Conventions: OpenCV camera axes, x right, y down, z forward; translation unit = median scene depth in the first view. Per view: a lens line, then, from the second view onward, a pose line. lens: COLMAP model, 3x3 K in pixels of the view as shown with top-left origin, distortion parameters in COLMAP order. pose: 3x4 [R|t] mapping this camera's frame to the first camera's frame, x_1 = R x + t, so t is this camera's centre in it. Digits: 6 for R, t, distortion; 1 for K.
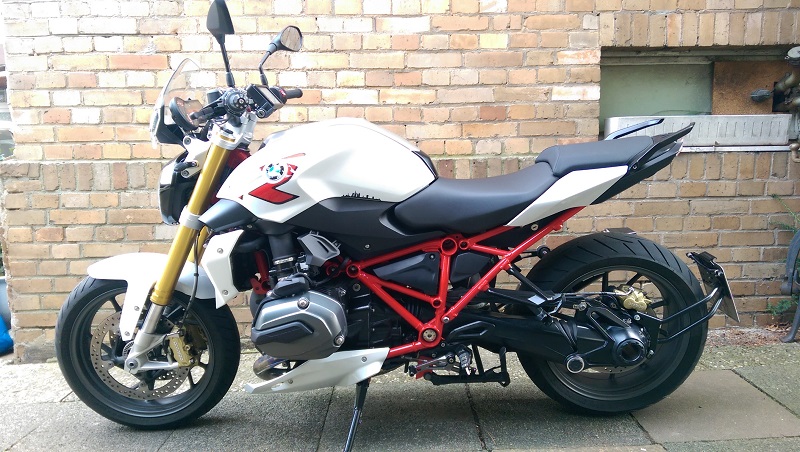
lens RADIAL K [[566.3, 0, 399.9], [0, 566.3, 221.1], [0, 0, 1]] dist [0.069049, -0.099413]
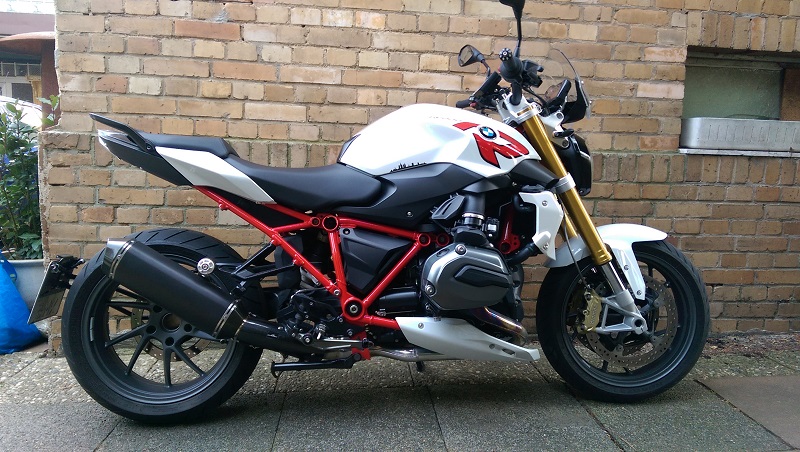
lens RADIAL K [[566.3, 0, 400.7], [0, 566.3, 222.0], [0, 0, 1]] dist [0.069049, -0.099413]
pose [[0.995575, 0.036681, 0.086519, -0.214218], [-0.036719, 0.999325, -0.001159, 0.018743], [-0.086503, -0.002023, 0.996250, 0.058453]]
